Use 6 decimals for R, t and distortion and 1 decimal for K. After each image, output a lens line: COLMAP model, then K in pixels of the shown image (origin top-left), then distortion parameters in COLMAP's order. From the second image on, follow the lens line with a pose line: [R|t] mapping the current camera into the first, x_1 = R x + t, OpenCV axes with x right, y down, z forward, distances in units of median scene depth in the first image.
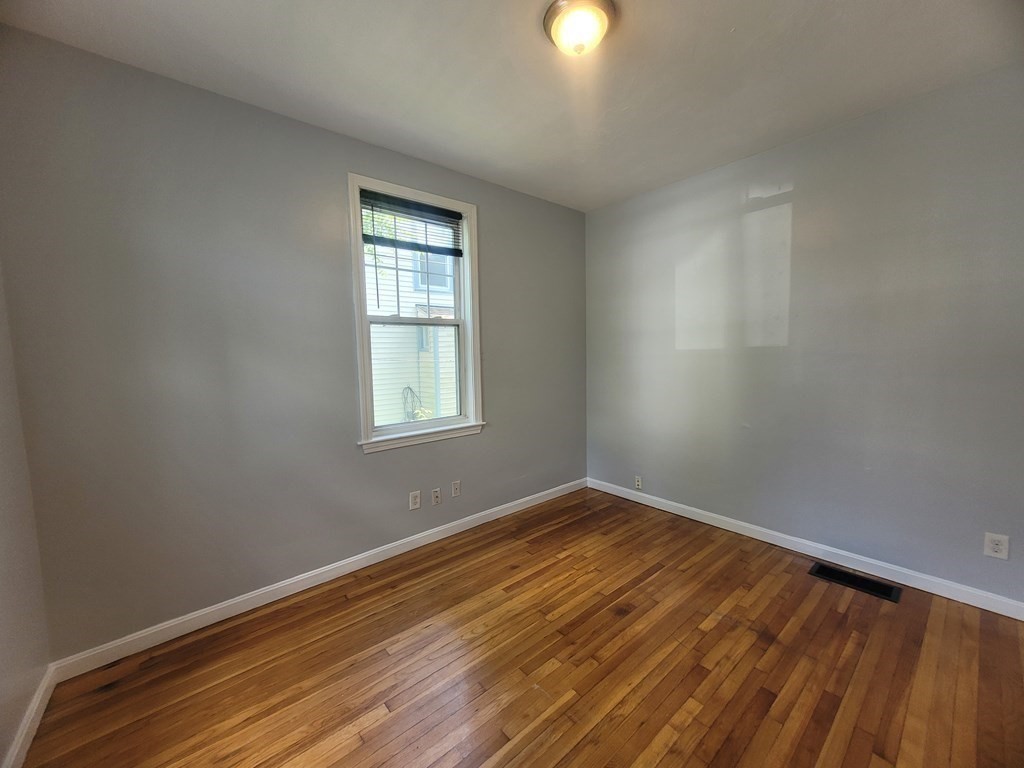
lens RADIAL K [[404.5, 0, 512.3], [0, 404.5, 387.4], [0, 0, 1]] dist [0.001567, 0.000219]
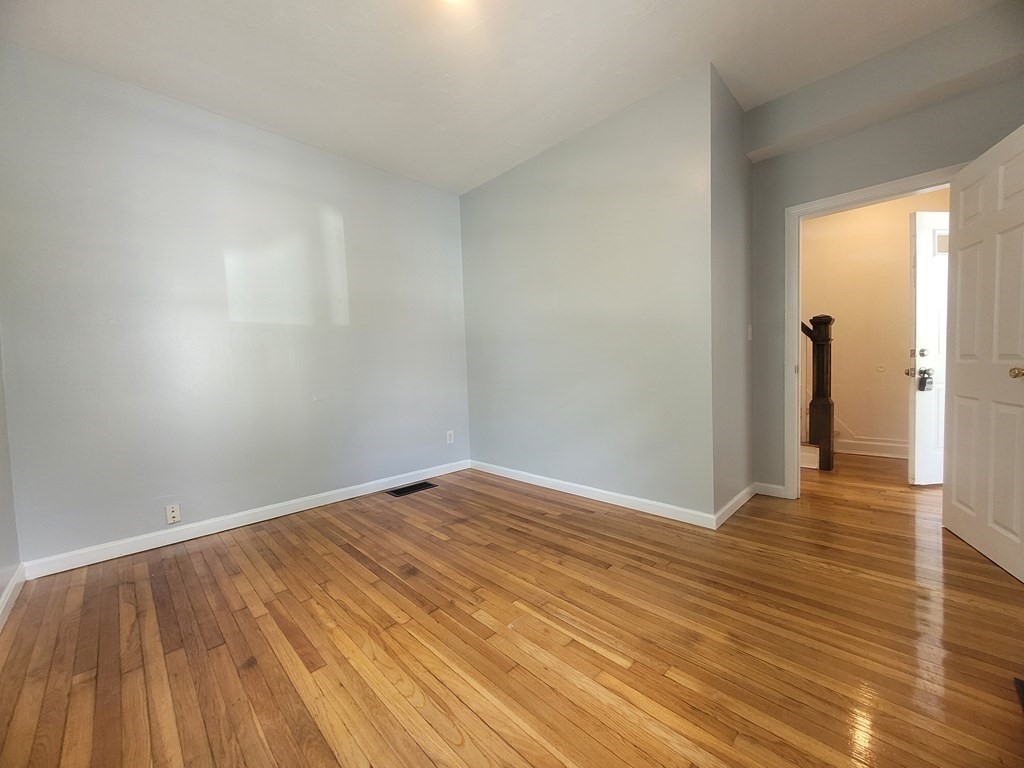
lens RADIAL K [[404.5, 0, 509.2], [0, 404.5, 382.3], [0, 0, 1]] dist [0.001567, 0.000219]
pose [[-0.063411, -0.022603, 0.997732, -0.560895], [0.120767, 0.992223, 0.030153, 0.085909], [-0.990654, 0.122405, -0.060188, 0.626095]]
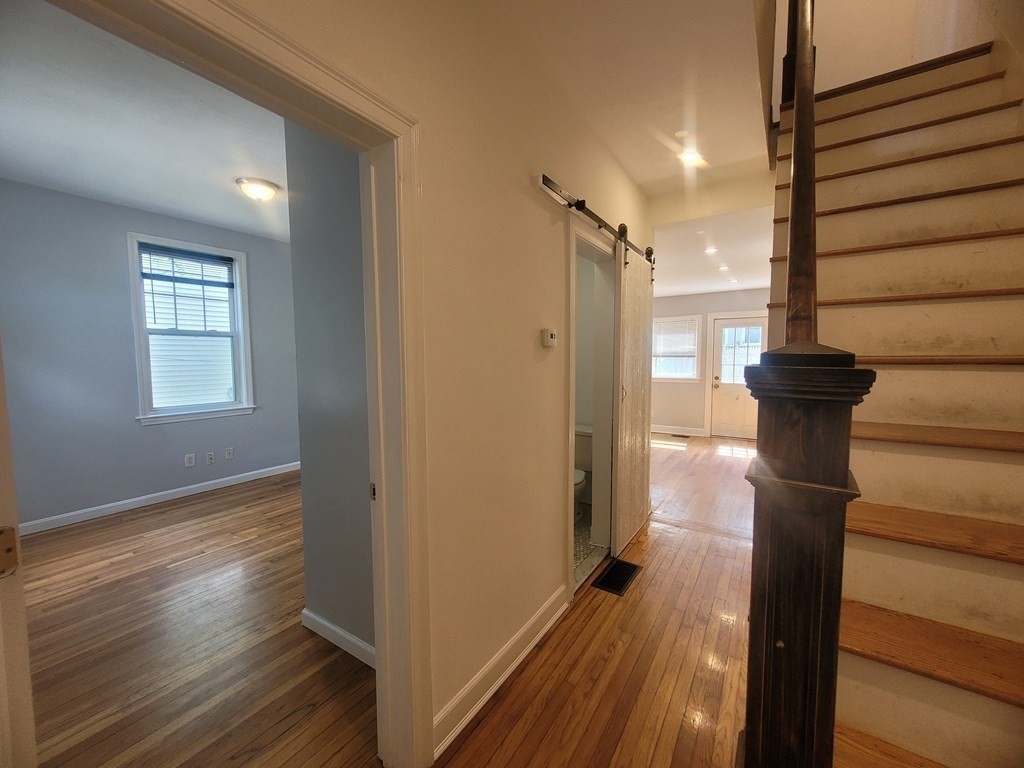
lens RADIAL K [[404.5, 0, 511.9], [0, 404.5, 384.1], [0, 0, 1]] dist [0.001567, 0.000219]
pose [[0.959934, -0.001559, 0.280220, 0.476271], [0.006908, 0.999812, -0.018100, 0.052275], [-0.280140, 0.019311, 0.959765, -0.722160]]
